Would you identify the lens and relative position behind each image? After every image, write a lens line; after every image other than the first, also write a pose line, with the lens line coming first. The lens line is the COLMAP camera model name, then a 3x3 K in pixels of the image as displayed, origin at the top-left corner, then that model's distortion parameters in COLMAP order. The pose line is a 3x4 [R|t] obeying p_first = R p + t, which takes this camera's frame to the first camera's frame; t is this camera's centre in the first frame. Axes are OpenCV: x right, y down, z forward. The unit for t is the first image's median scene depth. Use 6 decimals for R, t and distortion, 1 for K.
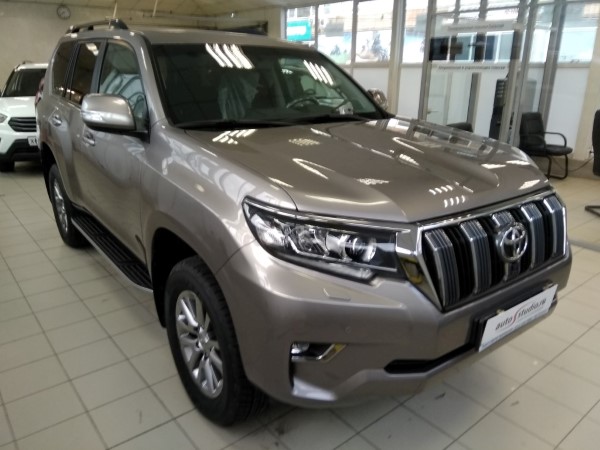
lens RADIAL K [[475.2, 0, 278.5], [0, 475.2, 223.7], [0, 0, 1]] dist [0.074845, 0.001128]
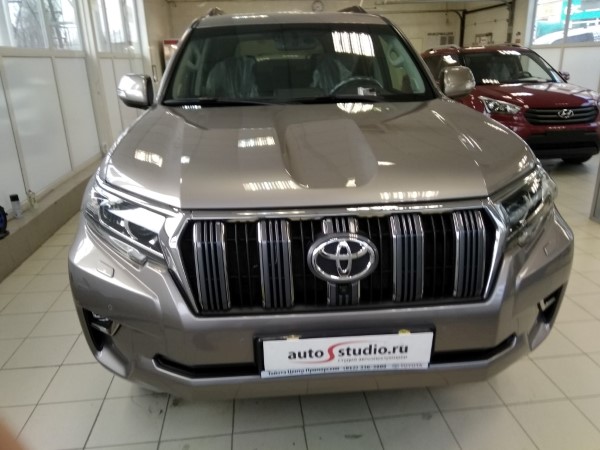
lens RADIAL K [[475.2, 0, 278.5], [0, 475.2, 223.7], [0, 0, 1]] dist [0.074845, 0.001128]
pose [[0.815272, 0.161265, -0.556170, 0.825871], [-0.145074, 0.986692, 0.073437, -0.060518], [0.560611, 0.020815, 0.827817, 0.303749]]
